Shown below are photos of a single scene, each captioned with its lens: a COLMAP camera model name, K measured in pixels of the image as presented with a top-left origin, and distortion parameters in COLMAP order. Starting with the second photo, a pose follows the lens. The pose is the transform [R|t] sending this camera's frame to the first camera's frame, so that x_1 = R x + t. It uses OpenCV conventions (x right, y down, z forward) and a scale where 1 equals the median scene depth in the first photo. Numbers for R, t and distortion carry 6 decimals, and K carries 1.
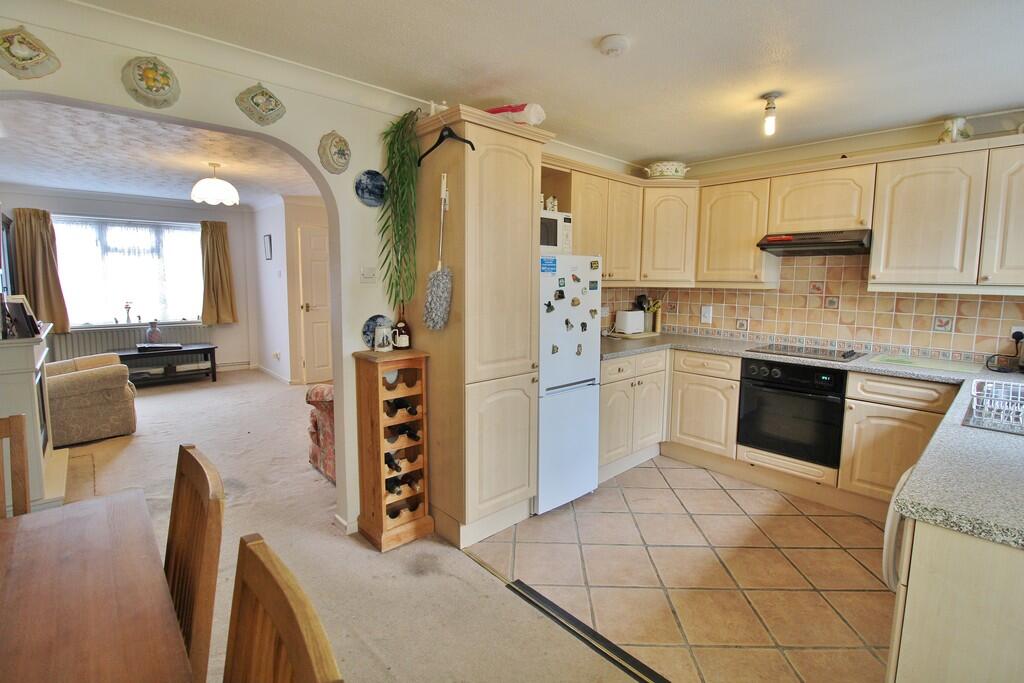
lens RADIAL K [[469.2, 0, 515.0], [0, 469.2, 328.9], [0, 0, 1]] dist [0.001898, -0.013737]
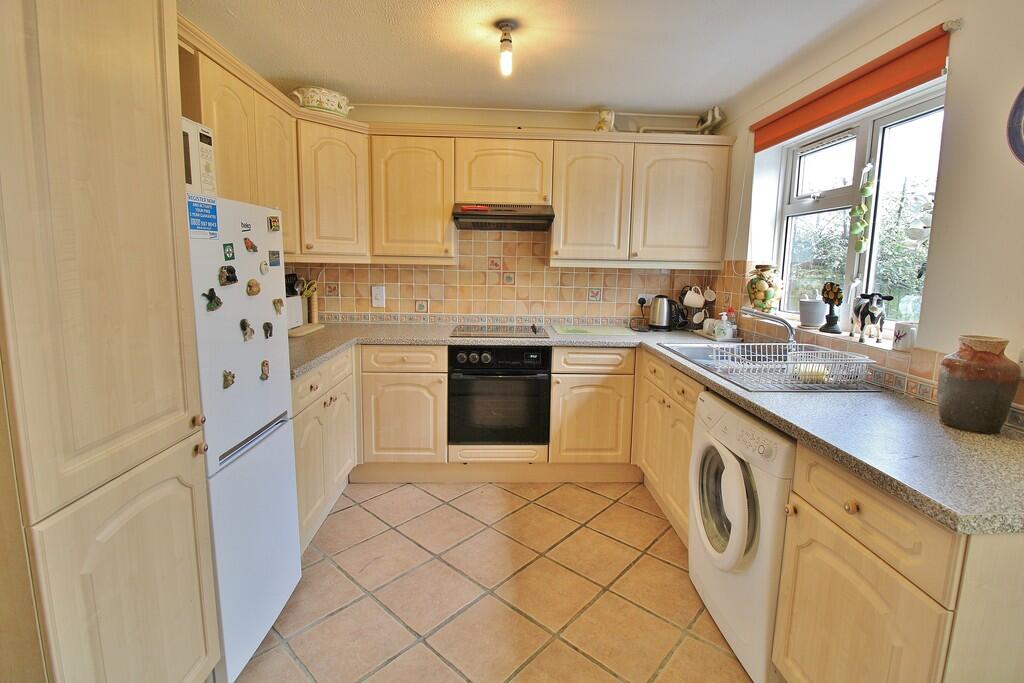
lens RADIAL K [[473.9, 0, 517.3], [0, 473.9, 325.8], [0, 0, 1]] dist [0.000781, -0.014933]
pose [[0.645439, -0.098184, 0.757475, -0.095926], [0.069481, 0.995139, 0.069785, -0.028782], [-0.760645, 0.007588, 0.649124, 0.381210]]
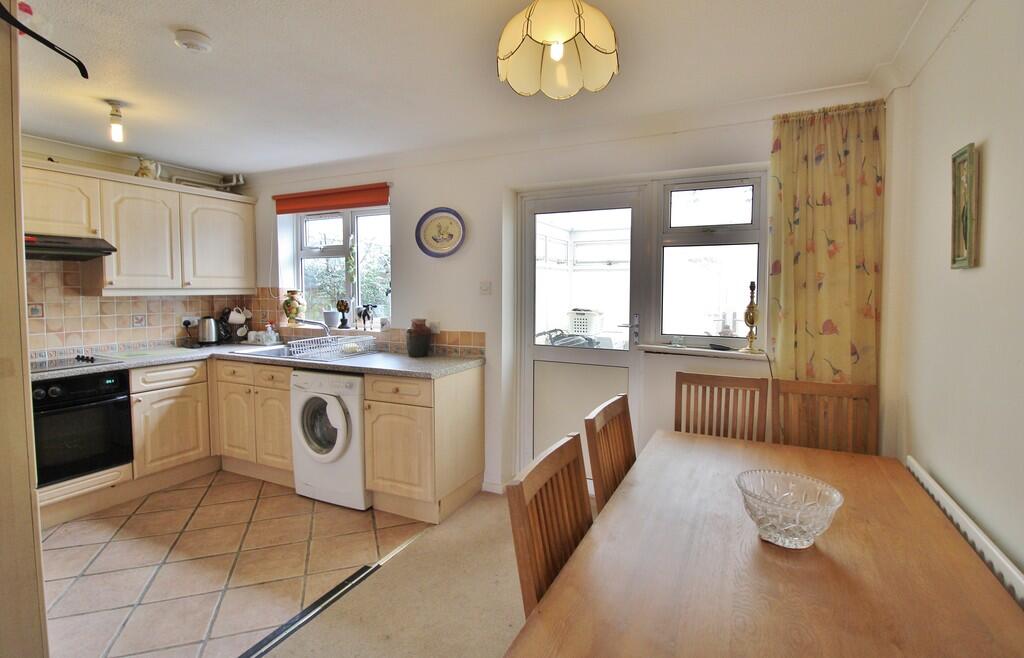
lens RADIAL K [[498.5, 0, 510.3], [0, 498.5, 315.7], [0, 0, 1]] dist [-0.002614, -0.000632]
pose [[-0.359960, -0.062658, 0.930861, -0.649204], [0.096686, 0.989865, 0.104017, -0.065261], [-0.927944, 0.127443, -0.350254, 0.541827]]
